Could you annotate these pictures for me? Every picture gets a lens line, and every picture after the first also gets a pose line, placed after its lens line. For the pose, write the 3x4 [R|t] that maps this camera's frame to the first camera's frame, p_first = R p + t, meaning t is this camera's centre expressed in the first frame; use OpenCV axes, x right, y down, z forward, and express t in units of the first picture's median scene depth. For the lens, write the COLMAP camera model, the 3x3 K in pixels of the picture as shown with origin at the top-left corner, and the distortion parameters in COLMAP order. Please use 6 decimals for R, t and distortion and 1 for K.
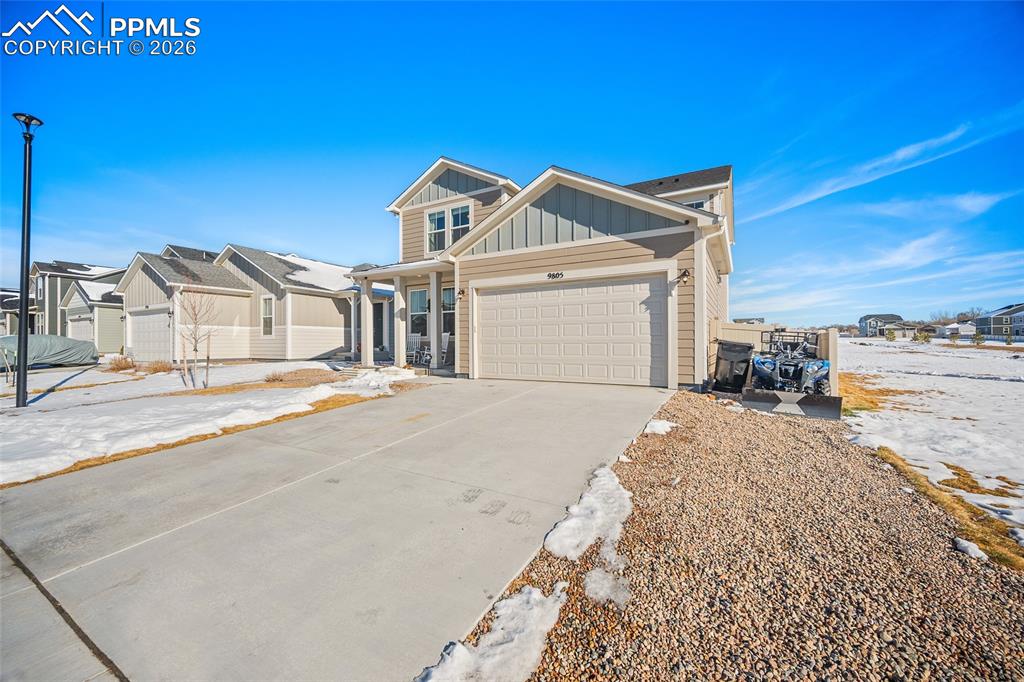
lens RADIAL K [[407.2, 0, 513.8], [0, 407.2, 344.1], [0, 0, 1]] dist [-0.002040, -0.000295]
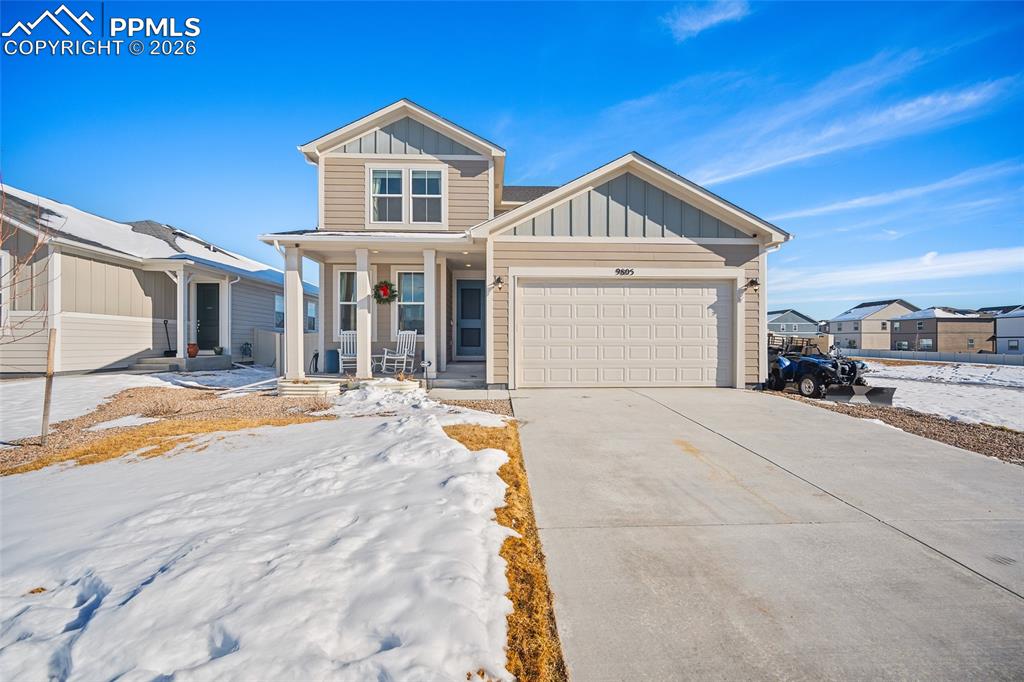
lens RADIAL K [[407.2, 0, 513.8], [0, 407.2, 344.1], [0, 0, 1]] dist [-0.002040, -0.000295]
pose [[0.839900, 0.003131, 0.542732, -0.540859], [-0.002818, 0.999995, -0.001409, -0.003083], [-0.542733, -0.000346, 0.839905, 0.325984]]
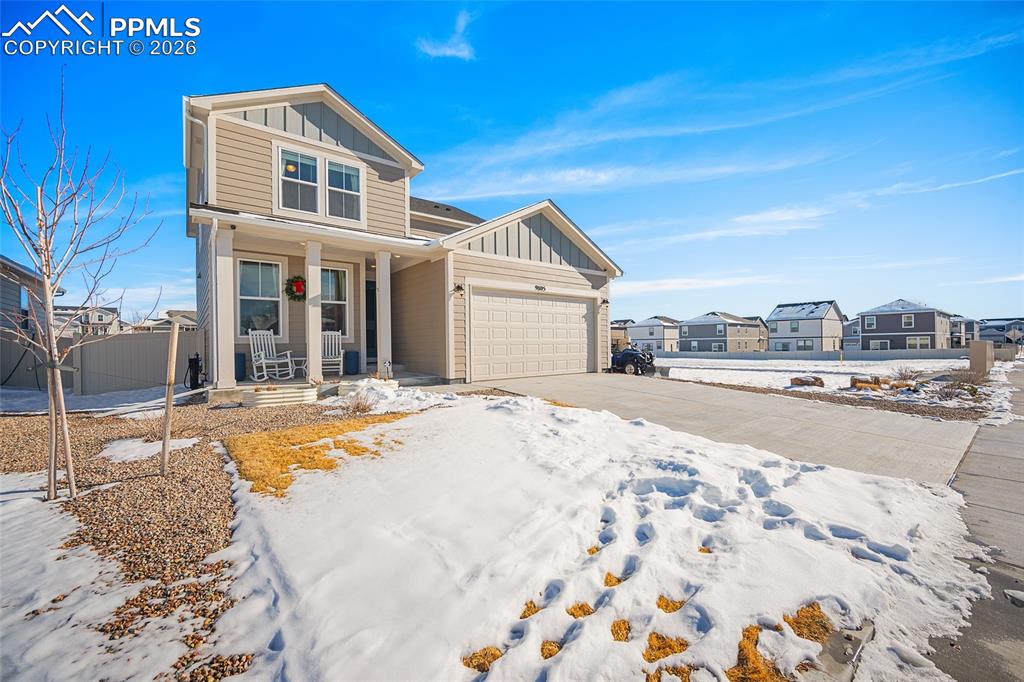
lens RADIAL K [[407.2, 0, 513.8], [0, 407.2, 344.1], [0, 0, 1]] dist [-0.002040, -0.000295]
pose [[0.358582, 0.000618, 0.933498, -0.939780], [0.010471, 0.999934, -0.004684, 0.002055], [-0.933439, 0.011454, 0.358552, 0.574156]]
